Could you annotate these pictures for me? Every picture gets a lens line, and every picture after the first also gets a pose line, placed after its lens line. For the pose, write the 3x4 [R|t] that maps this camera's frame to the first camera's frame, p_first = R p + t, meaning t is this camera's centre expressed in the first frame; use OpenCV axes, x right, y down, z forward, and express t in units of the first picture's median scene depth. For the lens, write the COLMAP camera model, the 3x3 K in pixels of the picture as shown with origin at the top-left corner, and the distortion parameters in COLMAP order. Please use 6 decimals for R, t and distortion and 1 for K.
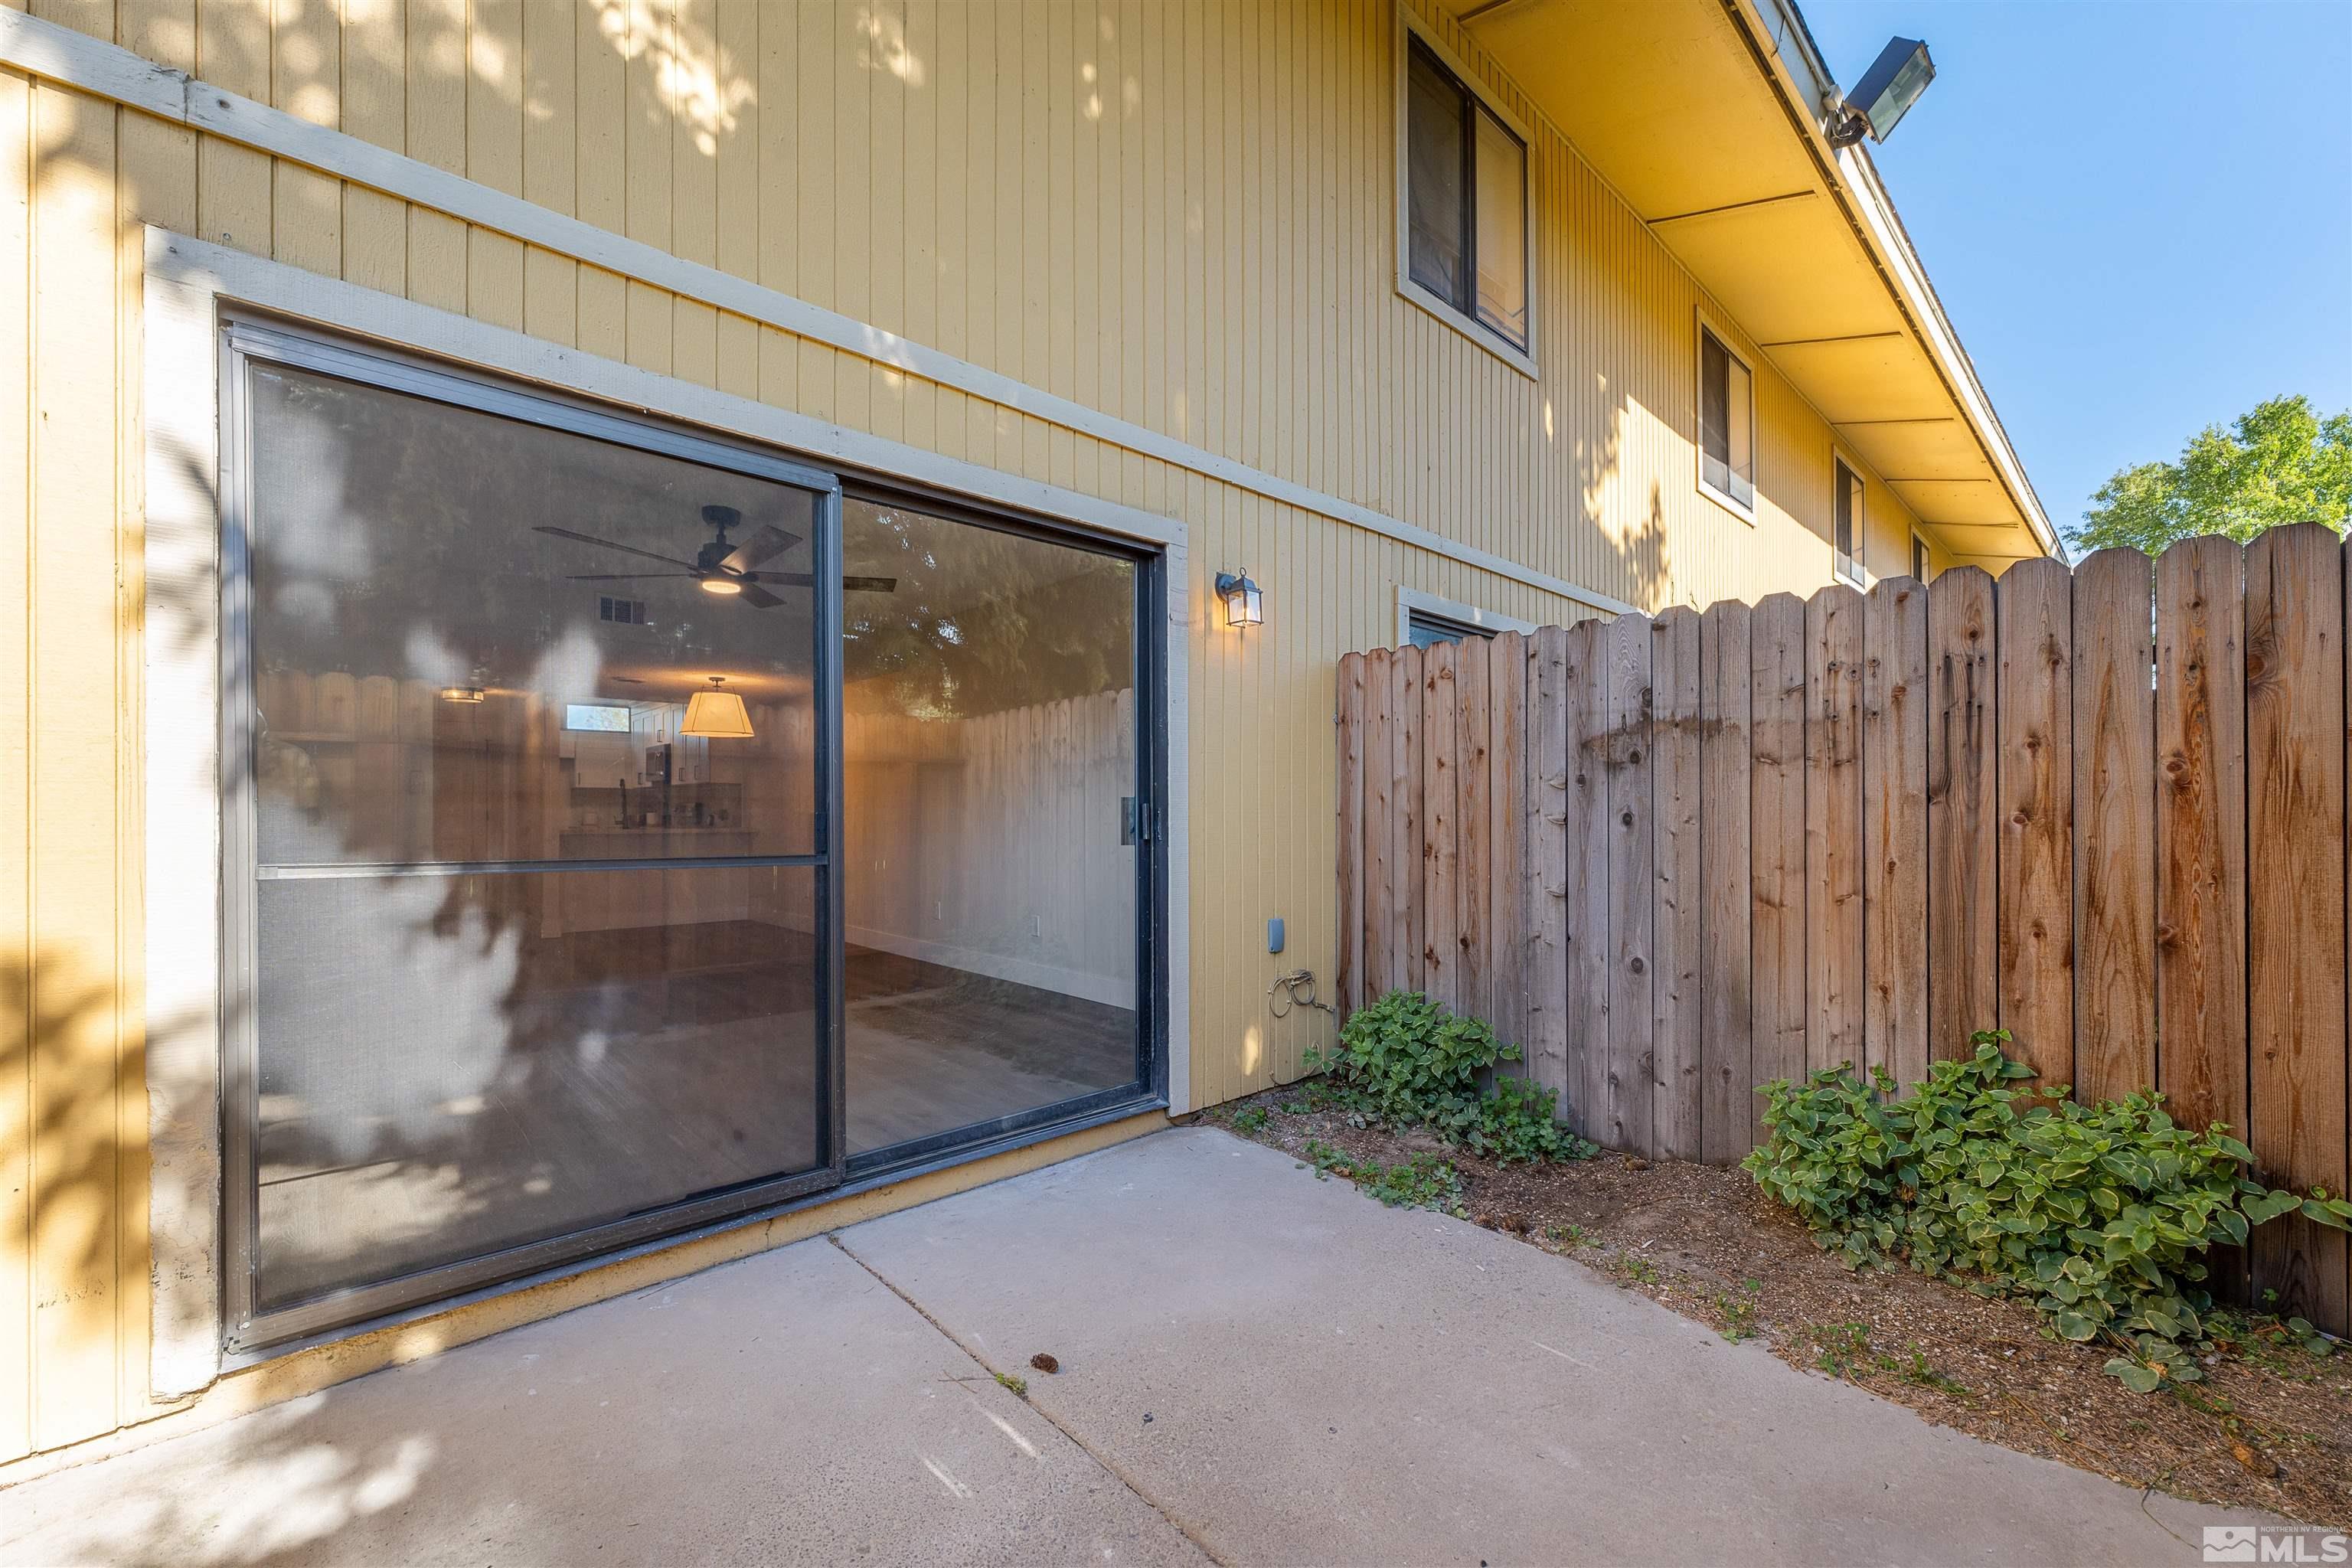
lens RADIAL K [[954.5, 0, 1177.1], [0, 954.5, 801.8], [0, 0, 1]] dist [-0.001328, -0.000867]
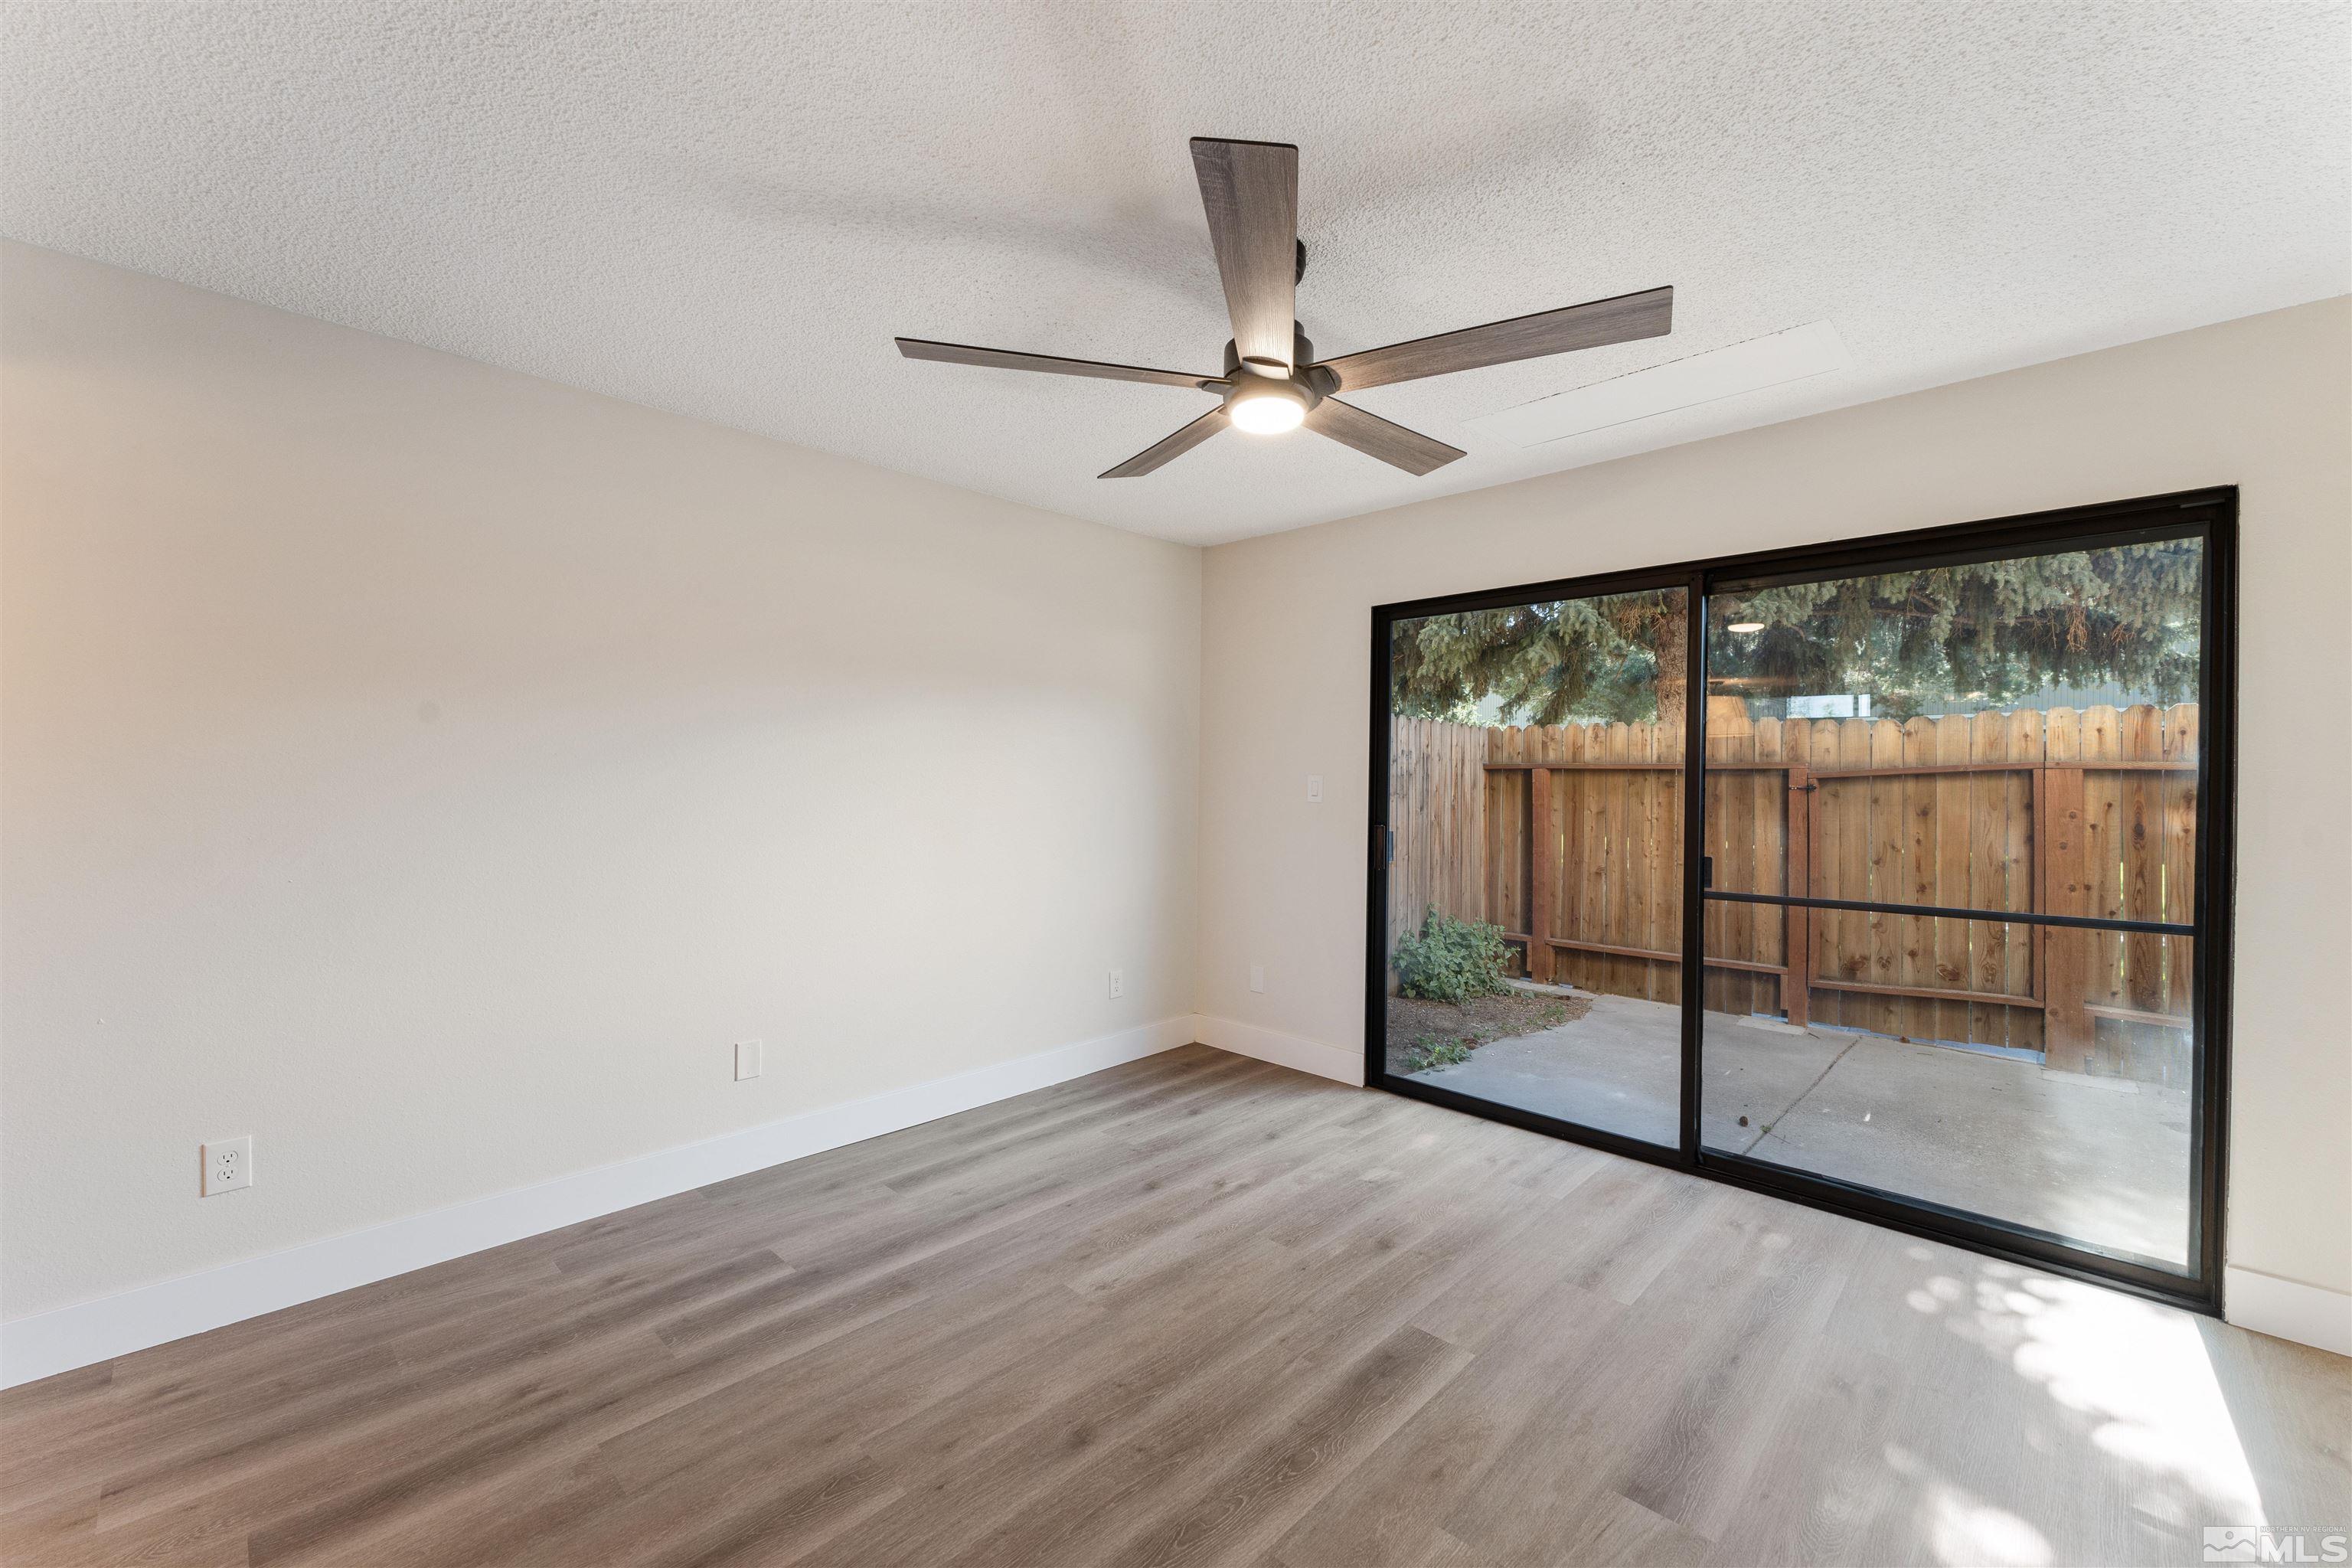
lens RADIAL K [[954.5, 0, 1173.6], [0, 954.5, 785.0], [0, 0, 1]] dist [-0.001328, -0.000867]
pose [[-0.098462, -0.005113, 0.995128, -1.559424], [-0.009985, 0.999942, 0.004150, -0.076226], [-0.995091, -0.009528, -0.098507, 1.893867]]
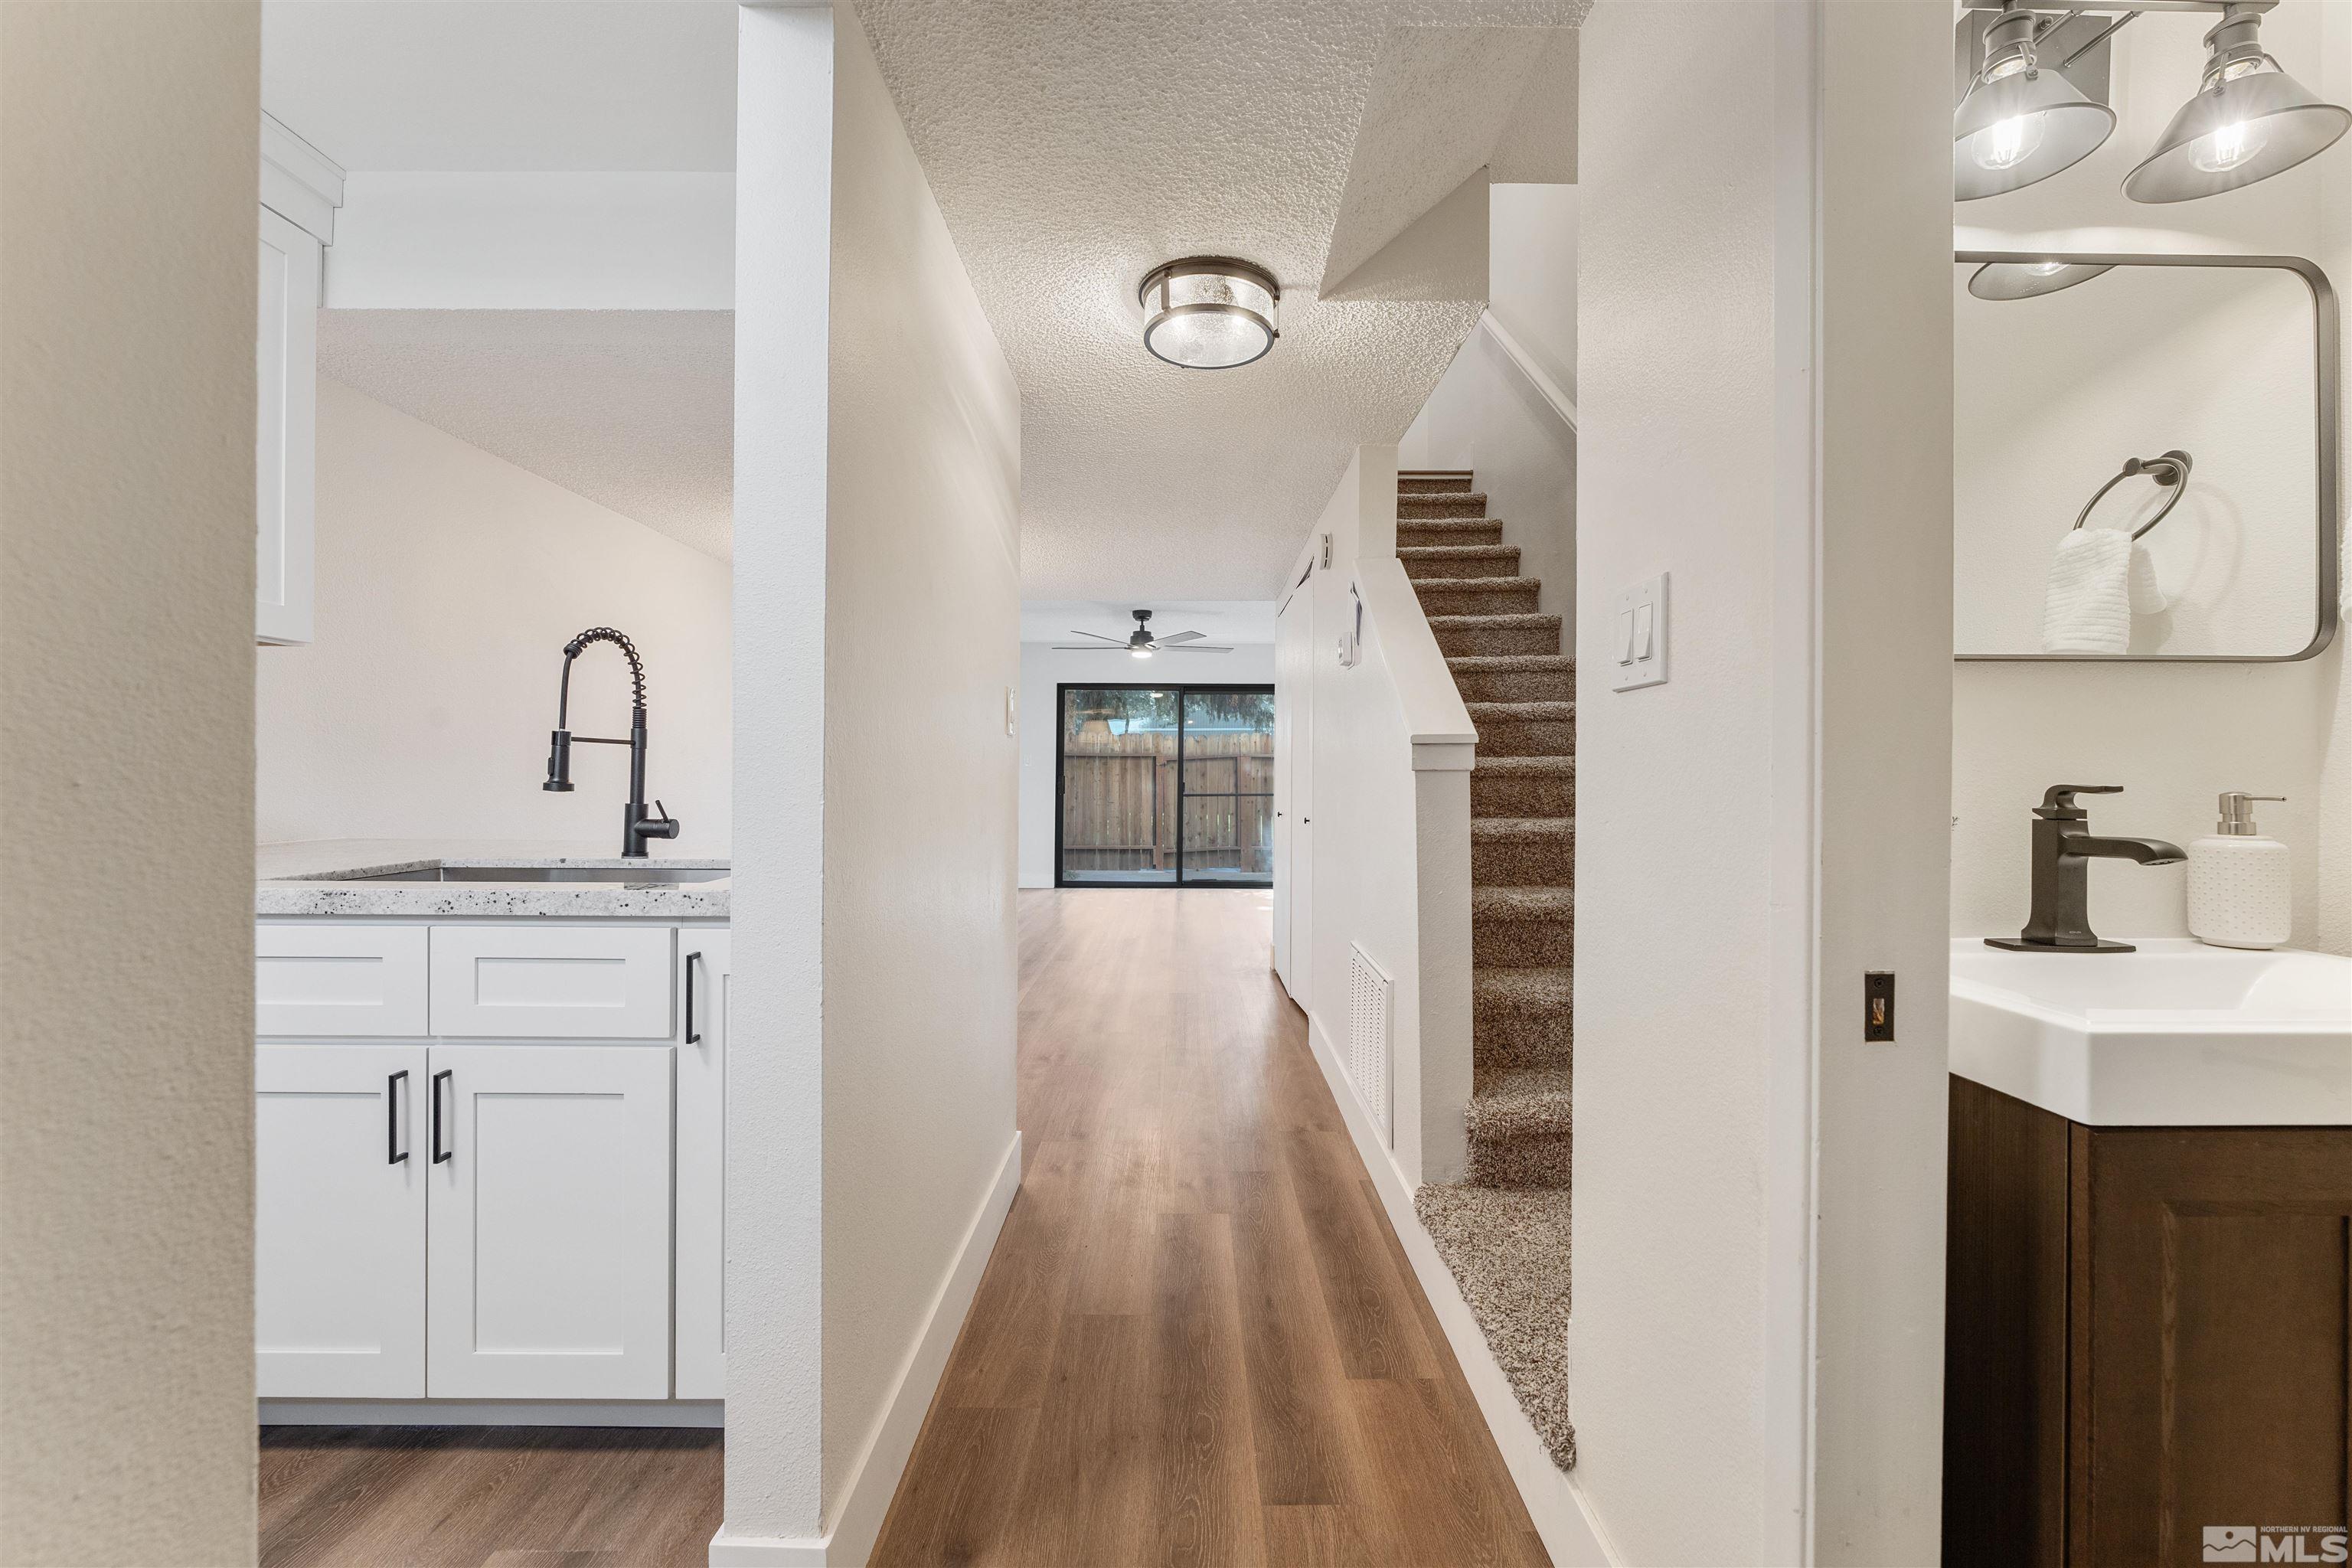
lens RADIAL K [[954.5, 0, 1183.3], [0, 954.5, 772.9], [0, 0, 1]] dist [-0.001328, -0.000867]
pose [[-0.763095, 0.002066, 0.646284, -2.762319], [-0.005811, 0.999933, -0.010058, 0.013312], [-0.646261, -0.011431, -0.763031, 3.870618]]
